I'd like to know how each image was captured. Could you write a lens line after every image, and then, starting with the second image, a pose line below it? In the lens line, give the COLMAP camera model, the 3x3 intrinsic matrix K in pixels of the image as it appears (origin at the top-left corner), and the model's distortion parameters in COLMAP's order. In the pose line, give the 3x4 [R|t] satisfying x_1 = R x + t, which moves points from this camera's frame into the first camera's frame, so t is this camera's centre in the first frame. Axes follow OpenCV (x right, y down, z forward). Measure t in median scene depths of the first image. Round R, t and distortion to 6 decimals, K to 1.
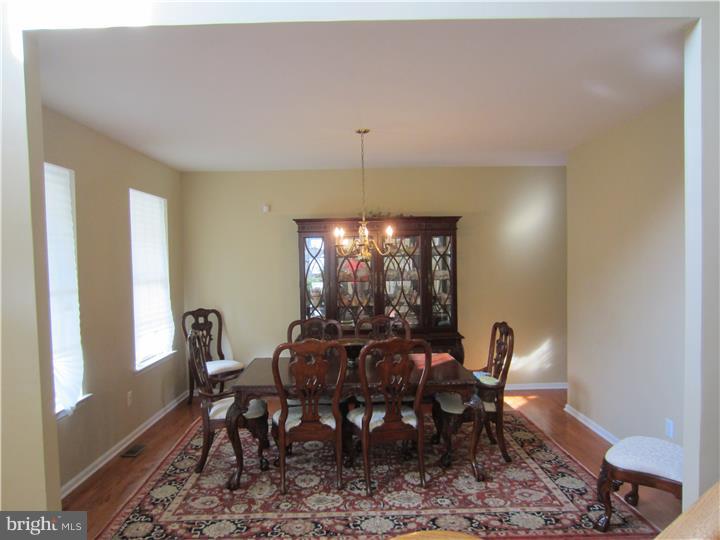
lens RADIAL K [[516.6, 0, 360.0], [0, 516.6, 270.0], [0, 0, 1]] dist [-0.010800, -0.000644]
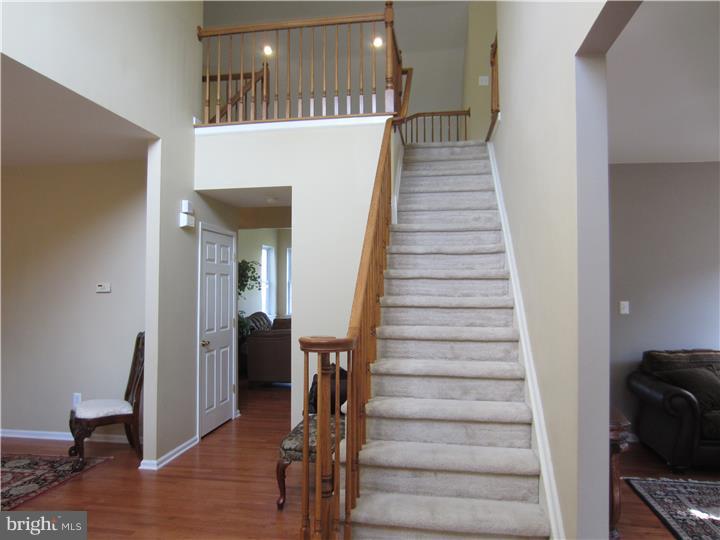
lens RADIAL K [[516.6, 0, 360.0], [0, 516.6, 270.0], [0, 0, 1]] dist [-0.010800, -0.000644]
pose [[0.176575, 0.043383, 0.983331, -0.703373], [0.018982, 0.998692, -0.047469, 0.041841], [-0.984104, 0.027047, 0.175520, -0.003068]]
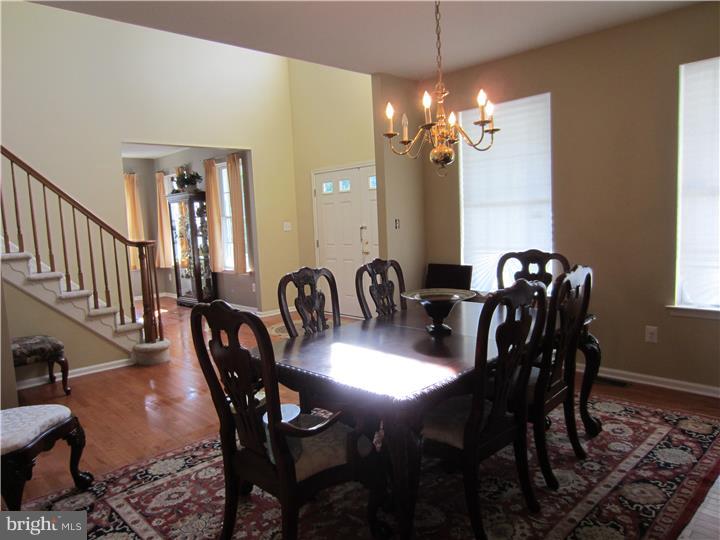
lens RADIAL K [[516.6, 0, 360.0], [0, 516.6, 270.0], [0, 0, 1]] dist [-0.010800, -0.000644]
pose [[-0.727814, 0.121828, -0.674866, 0.618956], [0.043770, 0.990339, 0.131575, 0.025132], [0.684376, 0.066223, -0.726116, 1.784744]]
